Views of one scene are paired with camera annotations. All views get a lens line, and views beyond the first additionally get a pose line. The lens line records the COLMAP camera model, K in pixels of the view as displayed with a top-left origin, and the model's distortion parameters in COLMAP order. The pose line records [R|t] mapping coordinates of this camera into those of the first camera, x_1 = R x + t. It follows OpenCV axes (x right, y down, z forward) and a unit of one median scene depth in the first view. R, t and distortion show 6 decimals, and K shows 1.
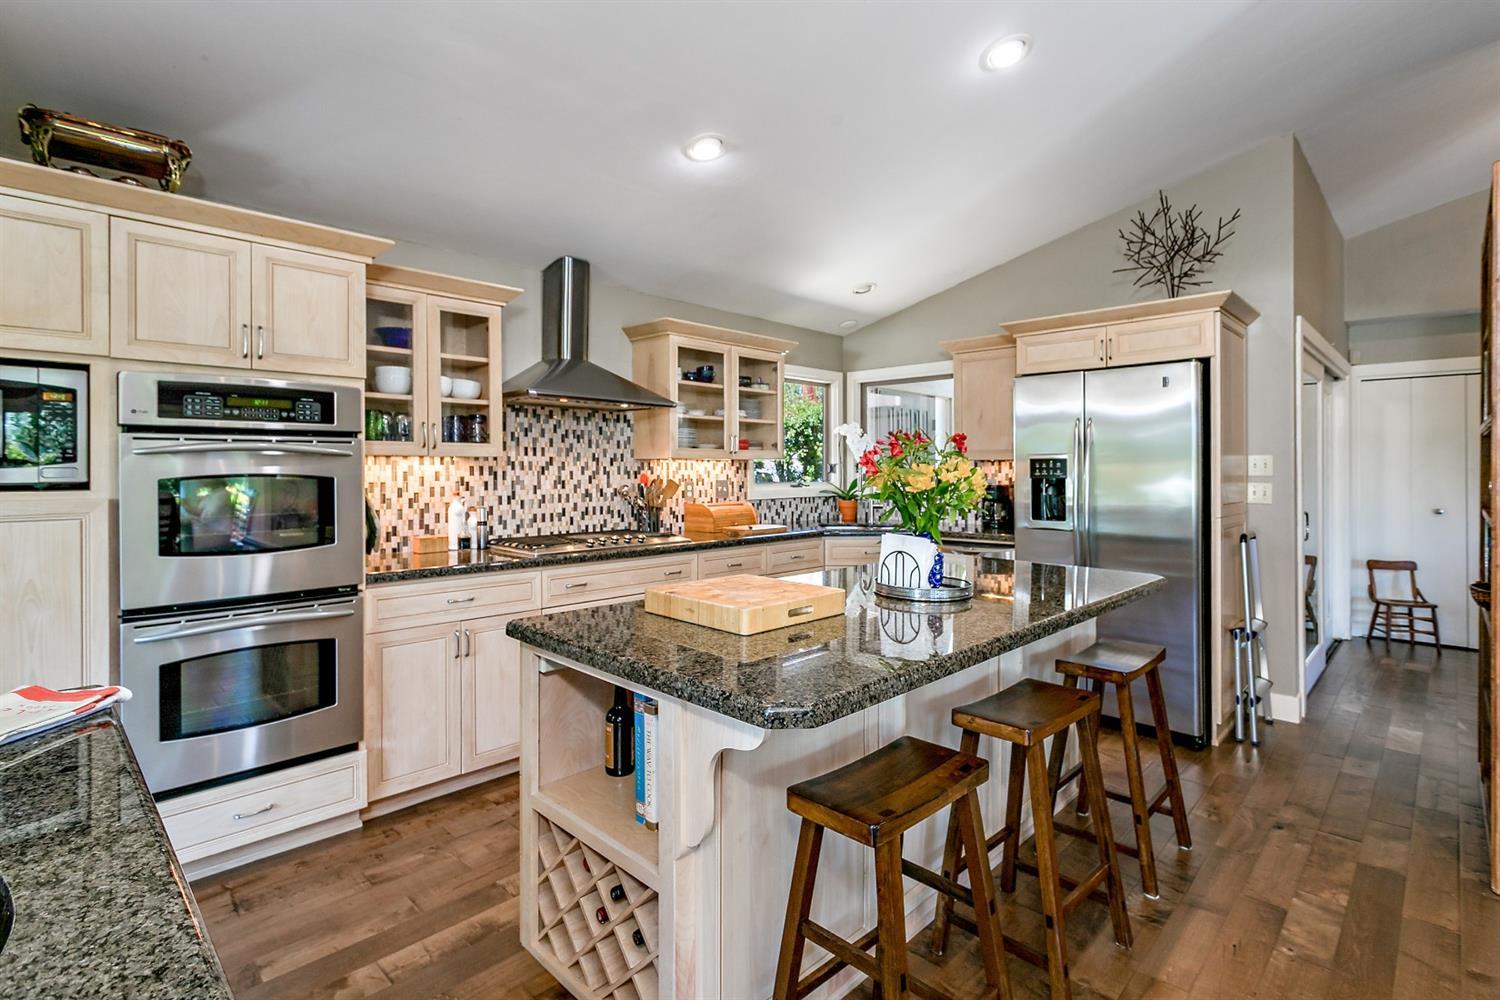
lens RADIAL K [[710.7, 0, 752.8], [0, 710.7, 460.6], [0, 0, 1]] dist [0.000025, -0.000072]
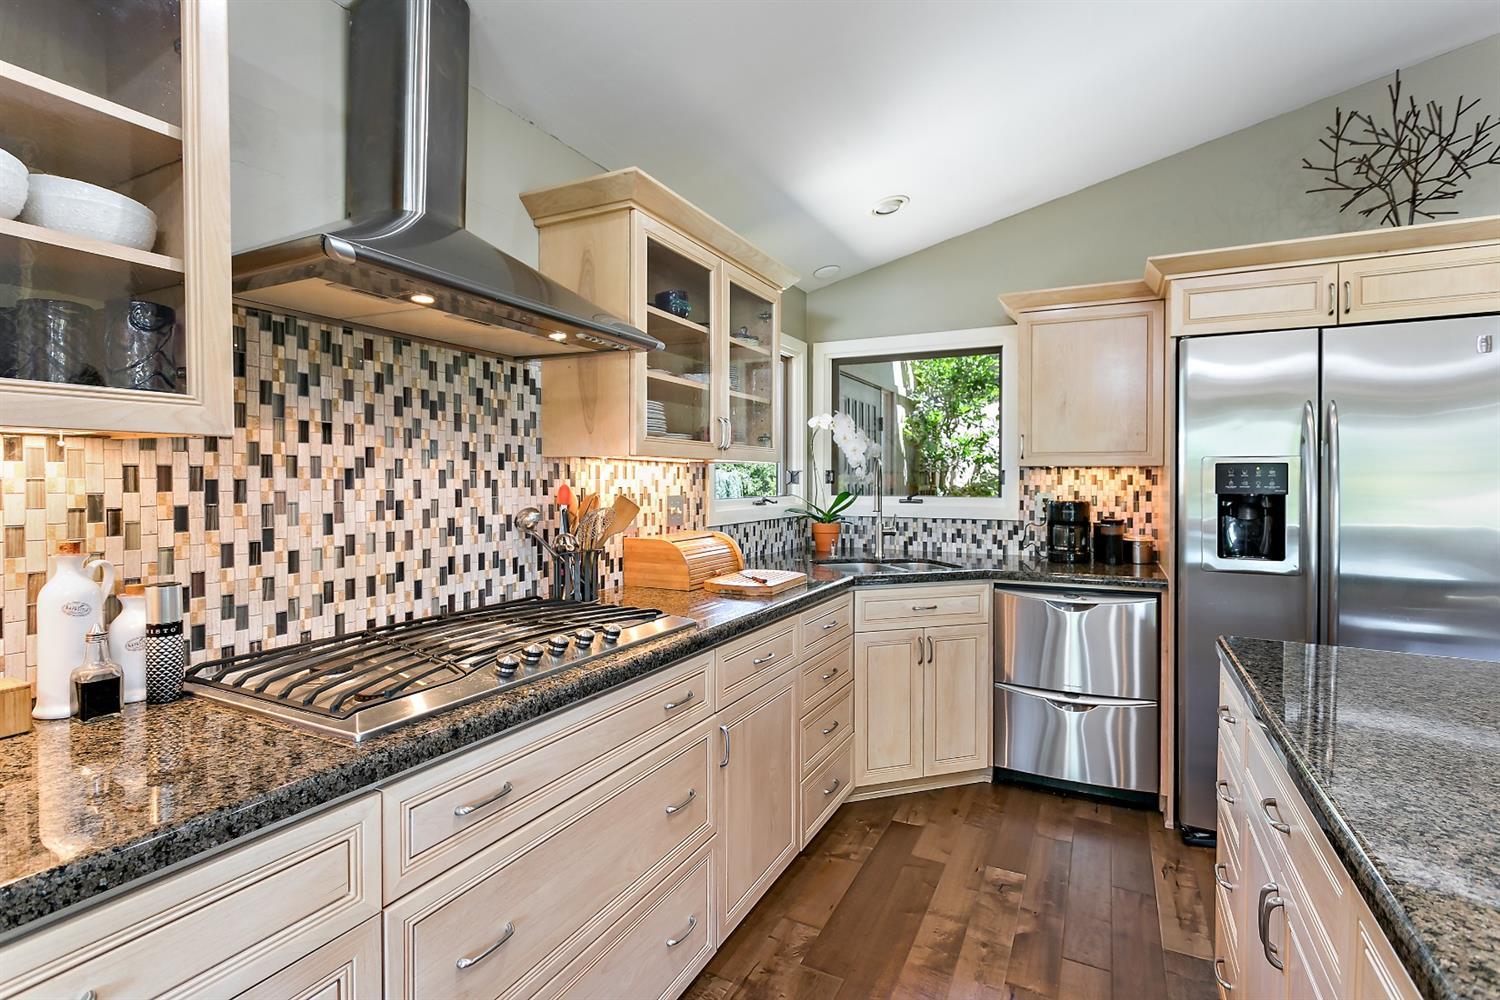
lens RADIAL K [[689.6, 0, 778.7], [0, 689.6, 481.0], [0, 0, 1]] dist [0.001578, 0.000849]
pose [[0.946621, 0.003369, 0.322332, -0.182670], [-0.008317, 0.999868, 0.013974, 0.007458], [-0.322243, -0.015909, 0.946523, 0.519473]]
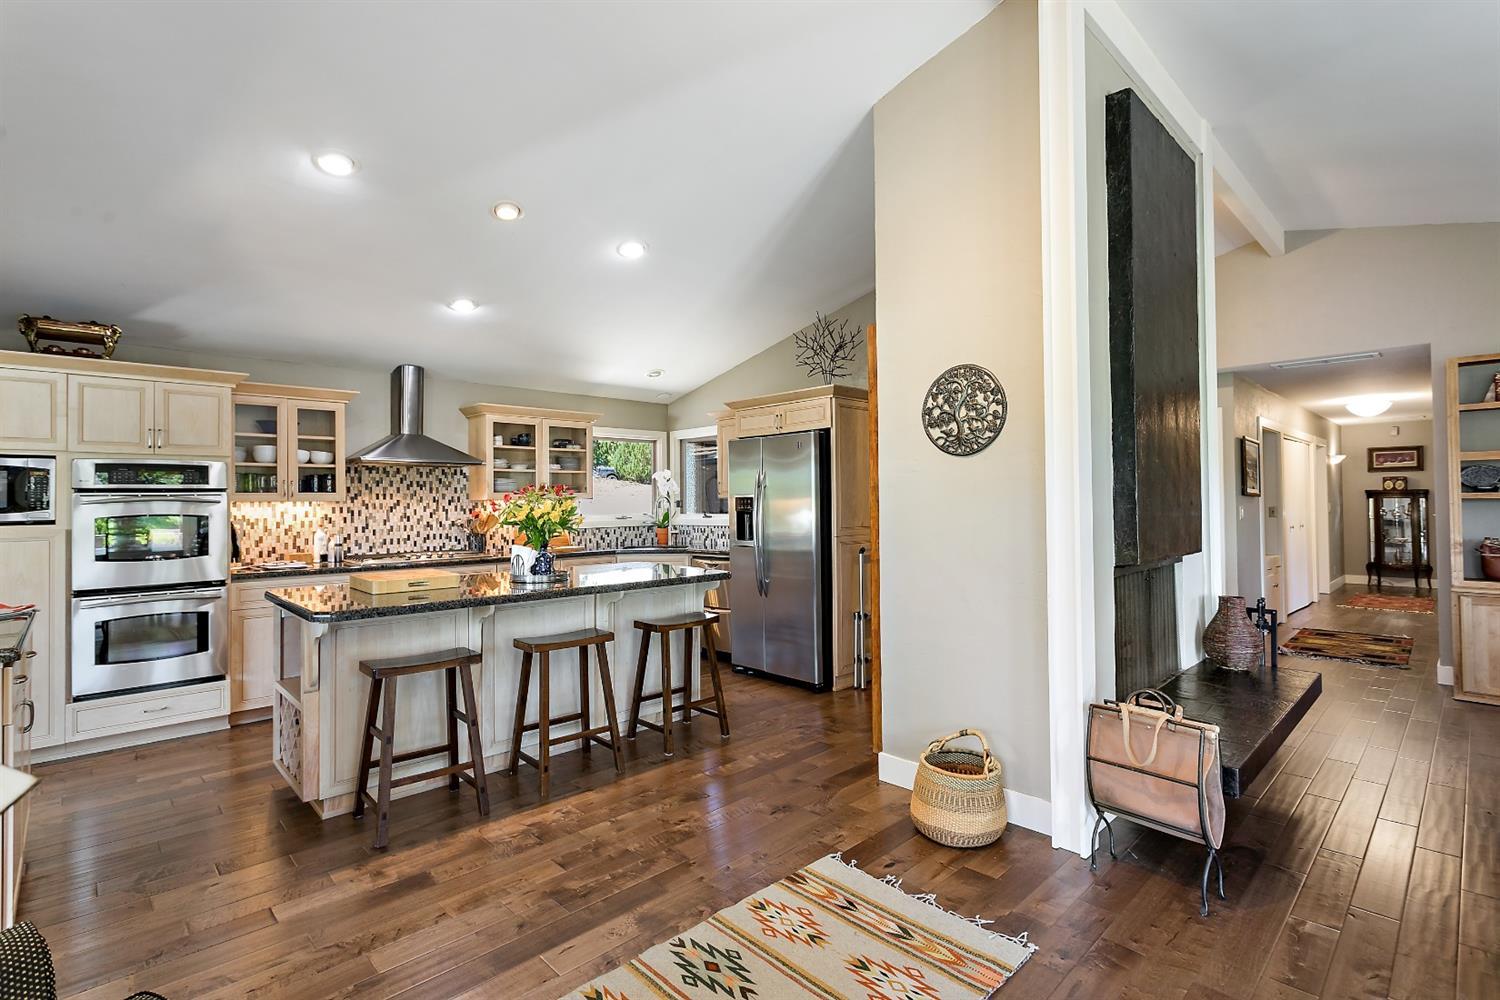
lens RADIAL K [[689.6, 0, 778.7], [0, 689.6, 481.0], [0, 0, 1]] dist [0.001578, 0.000849]
pose [[0.999849, -0.011093, -0.013364, 0.518932], [0.010843, 0.999767, -0.018641, -0.009295], [0.013568, 0.018494, 0.999737, -0.411265]]
